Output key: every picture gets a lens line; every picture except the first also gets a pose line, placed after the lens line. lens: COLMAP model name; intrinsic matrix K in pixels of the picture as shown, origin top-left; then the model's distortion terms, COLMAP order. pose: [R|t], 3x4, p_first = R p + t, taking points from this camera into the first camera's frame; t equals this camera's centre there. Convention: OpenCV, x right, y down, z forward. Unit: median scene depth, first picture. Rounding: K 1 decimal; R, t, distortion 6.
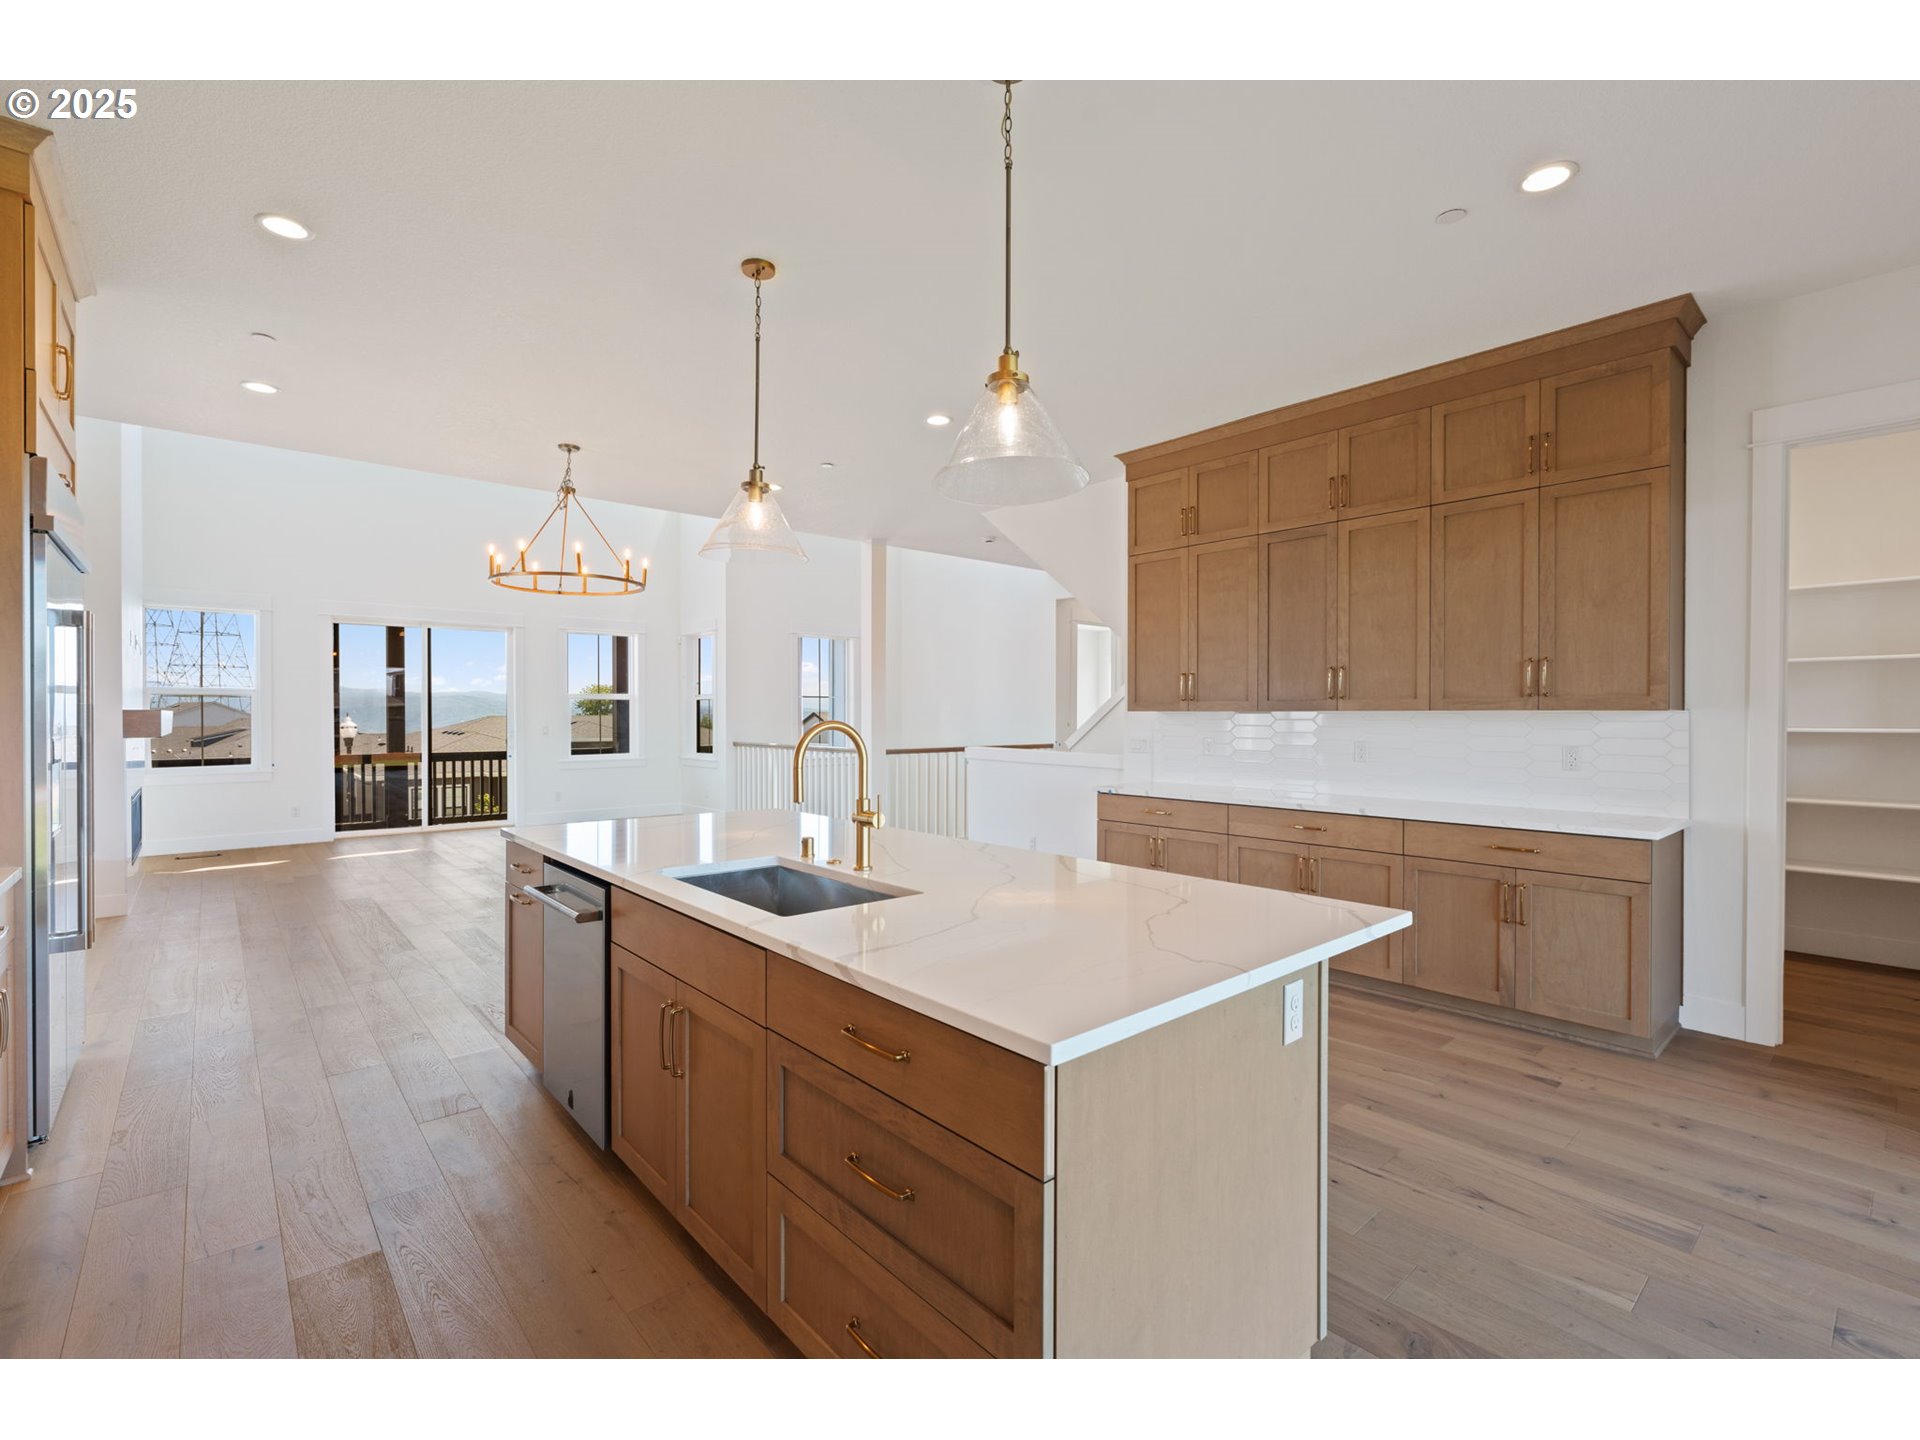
lens RADIAL K [[866.9, 0, 952.0], [0, 866.9, 718.4], [0, 0, 1]] dist [-0.009503, 0.003877]
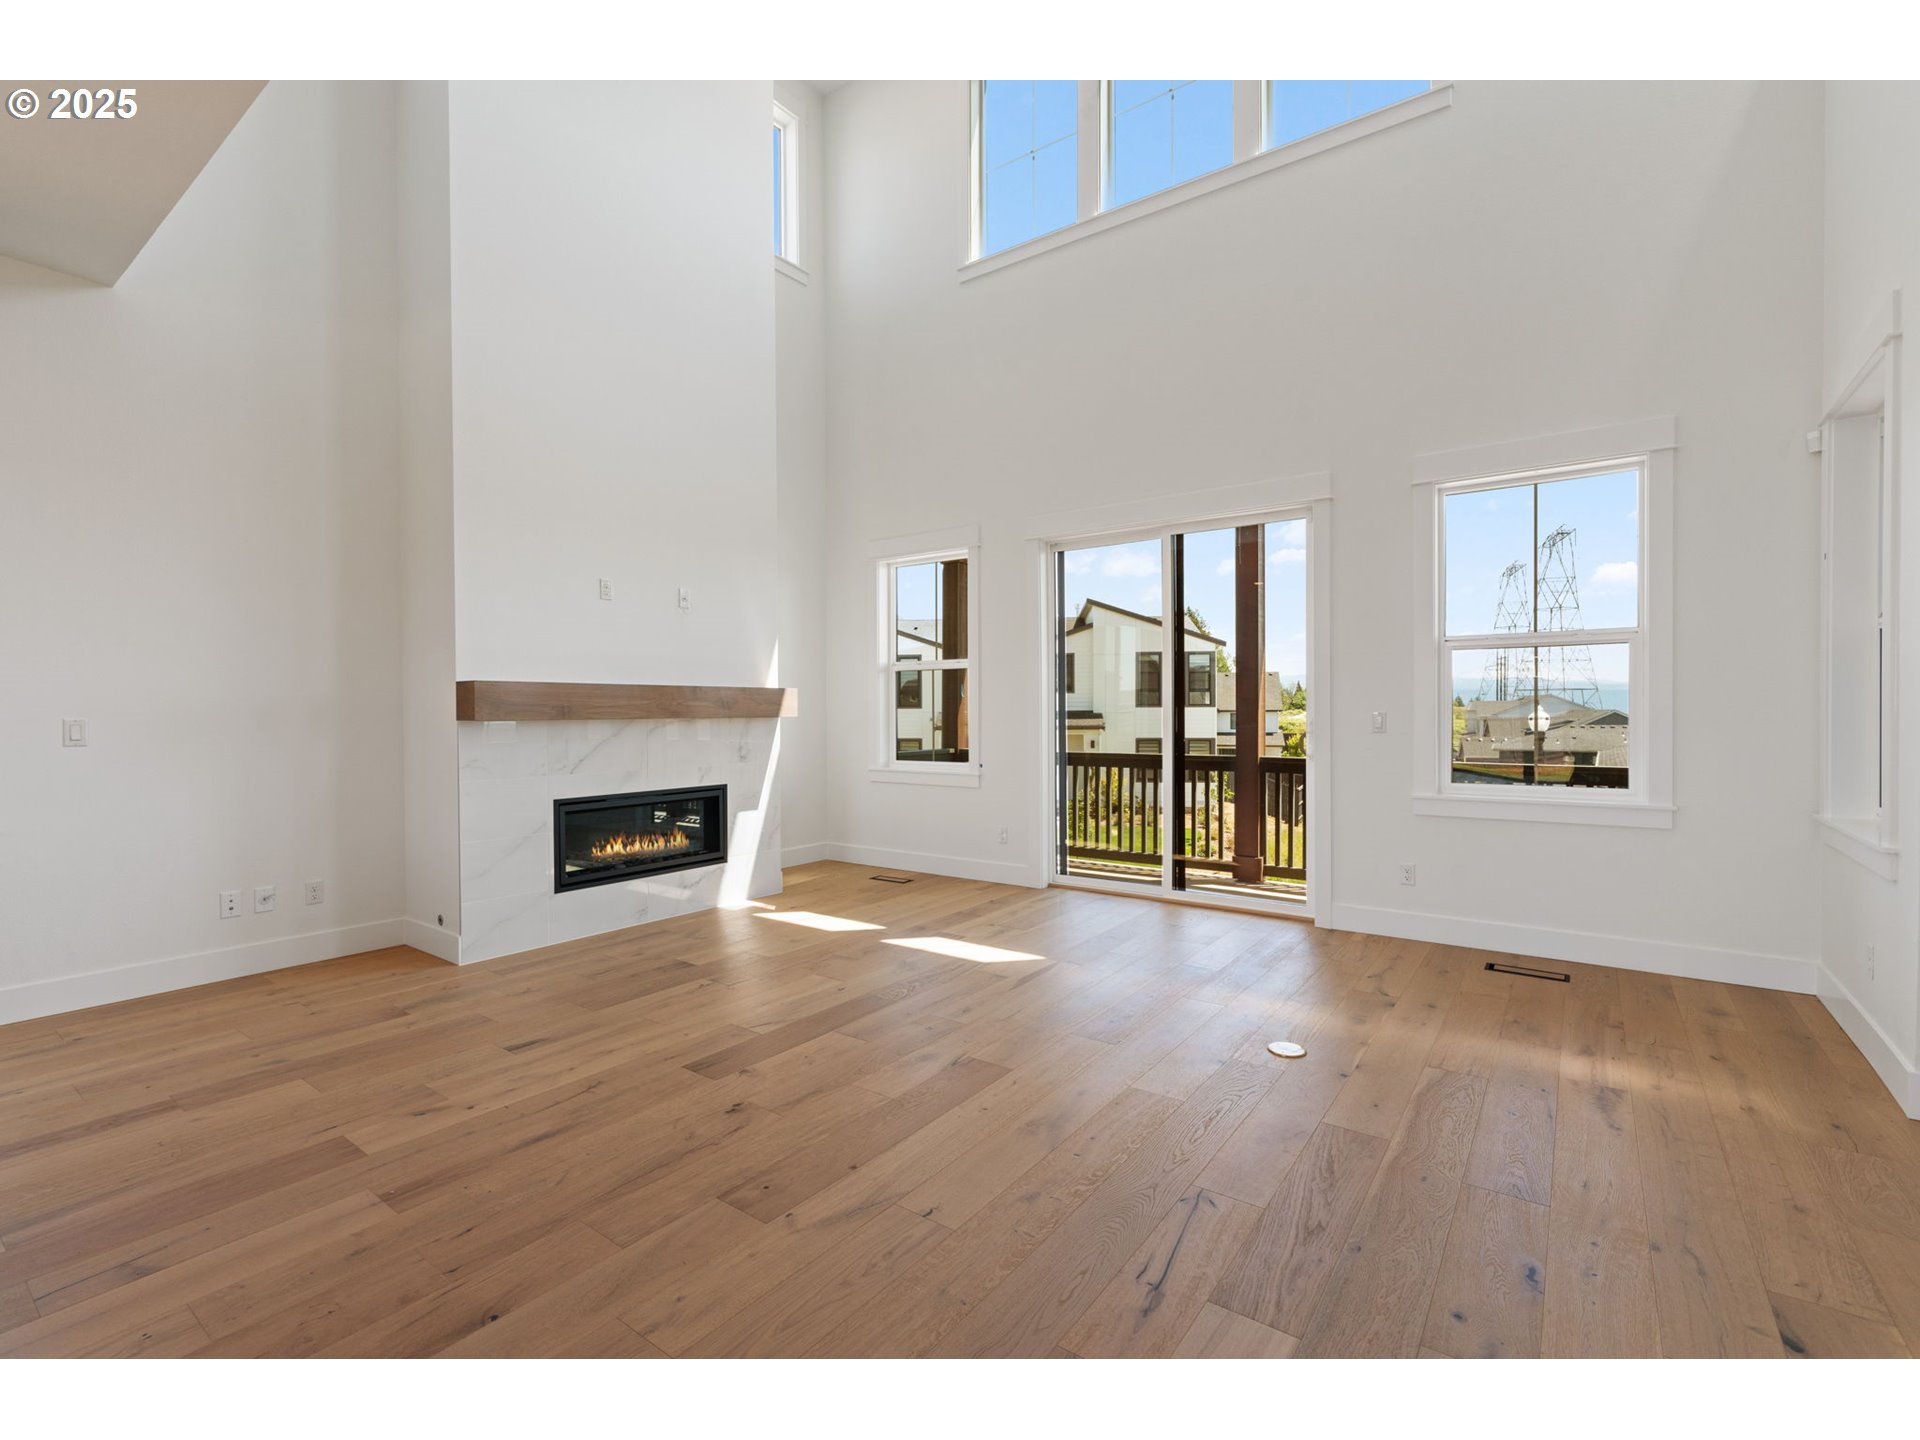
lens RADIAL K [[866.9, 0, 968.9], [0, 866.9, 714.1], [0, 0, 1]] dist [-0.009503, 0.003877]
pose [[0.238425, 0.004123, -0.971152, -0.086754], [0.000173, 0.999991, 0.004288, 0.008136], [0.971161, -0.001191, 0.238422, 0.681765]]
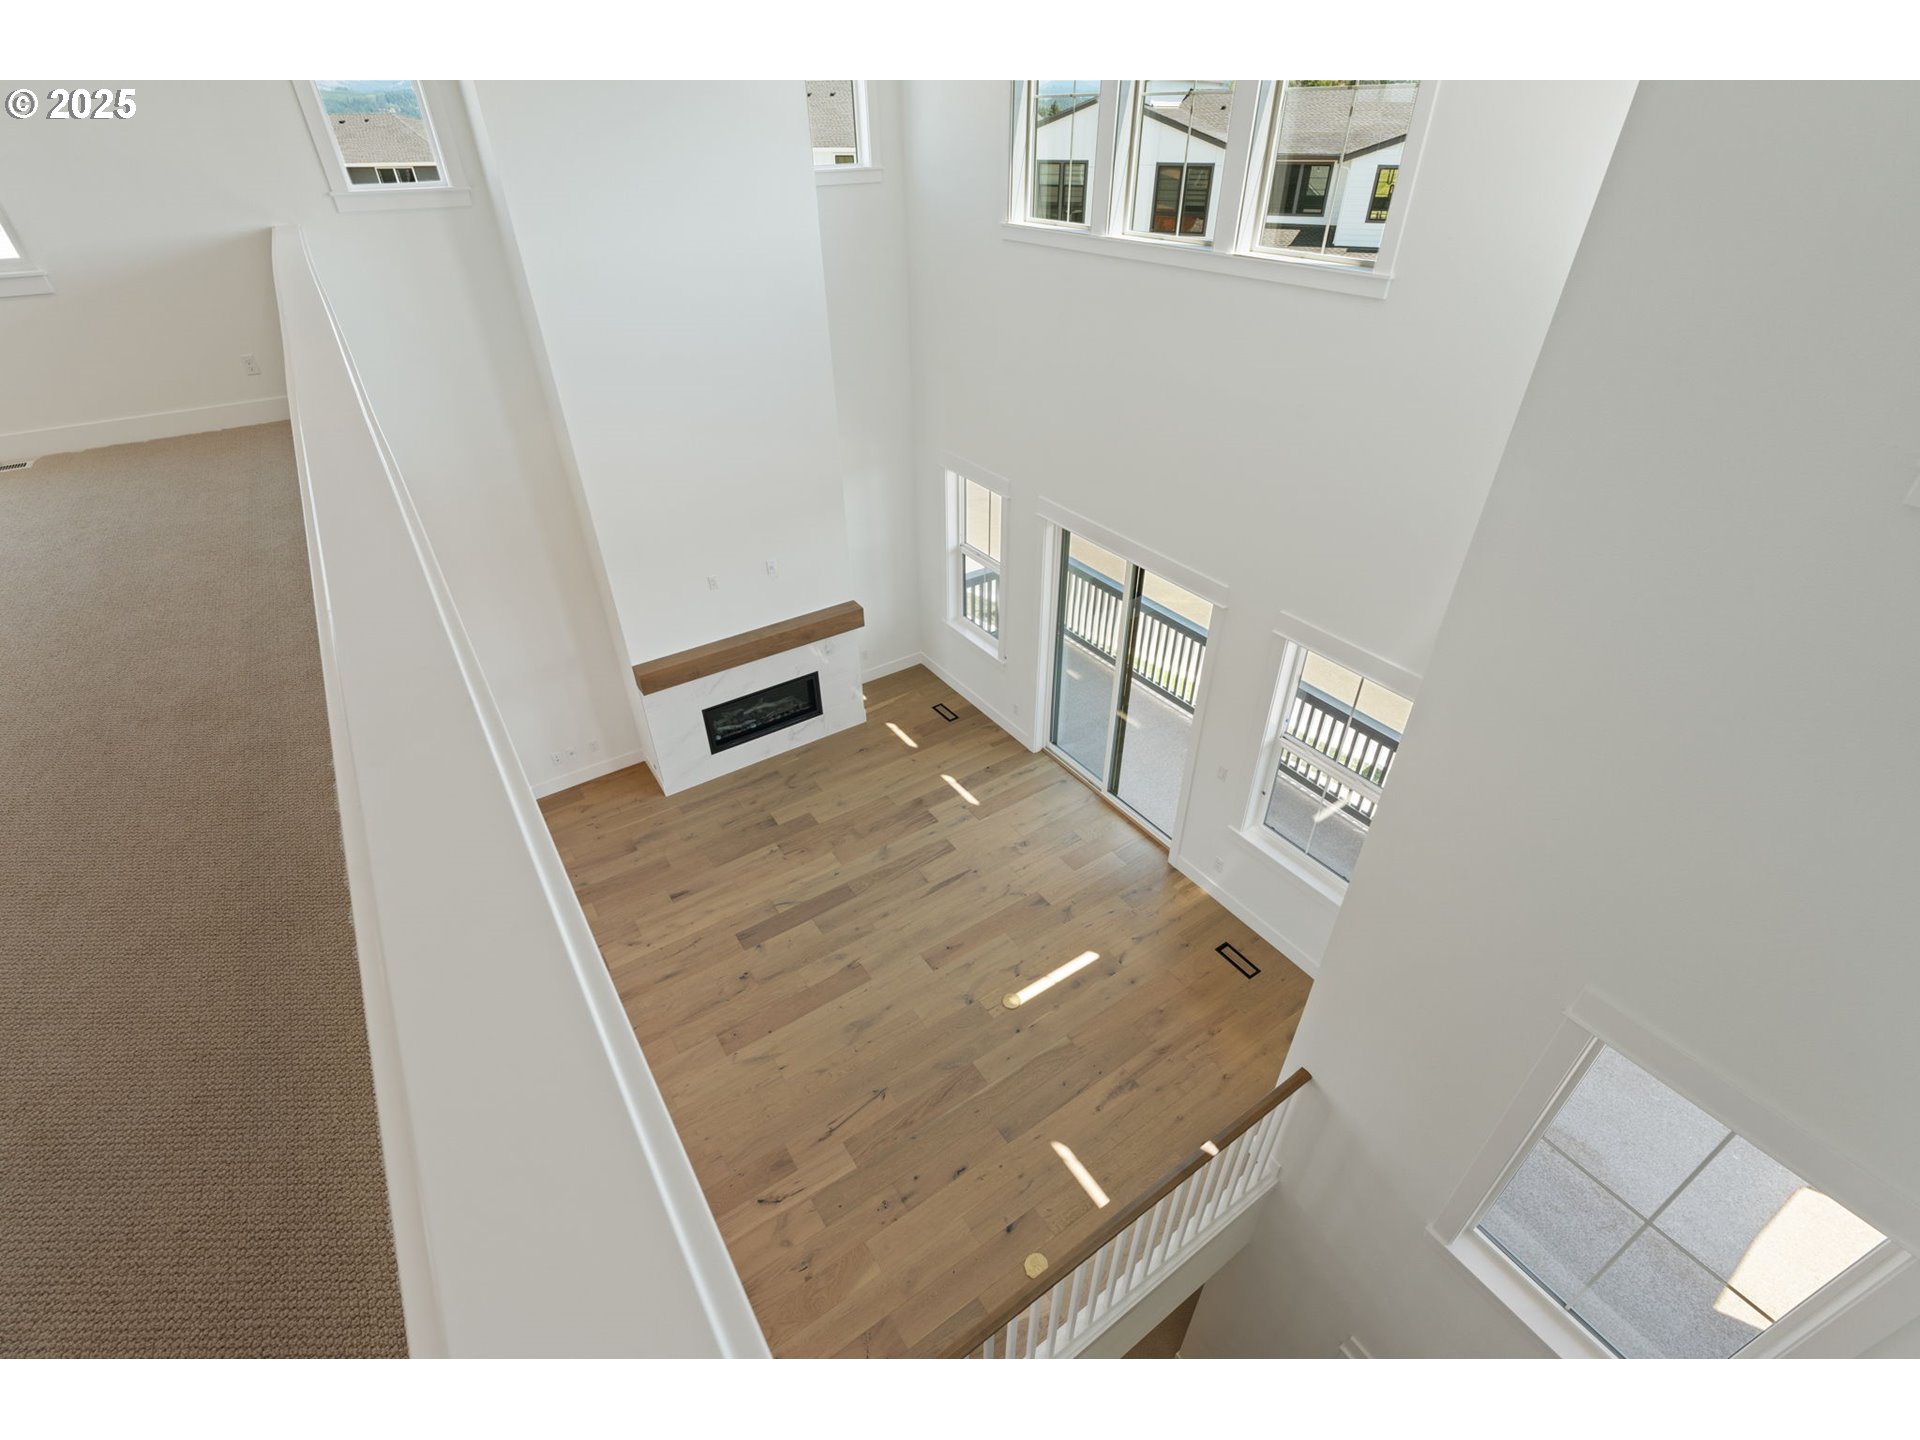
lens RADIAL K [[866.9, 0, 973.3], [0, 866.9, 728.6], [0, 0, 1]] dist [-0.009503, 0.003877]
pose [[-0.102580, 0.583800, -0.805391, 0.012471], [-0.009635, 0.809042, 0.587673, -0.358643], [0.994678, 0.068044, -0.077367, 0.864088]]
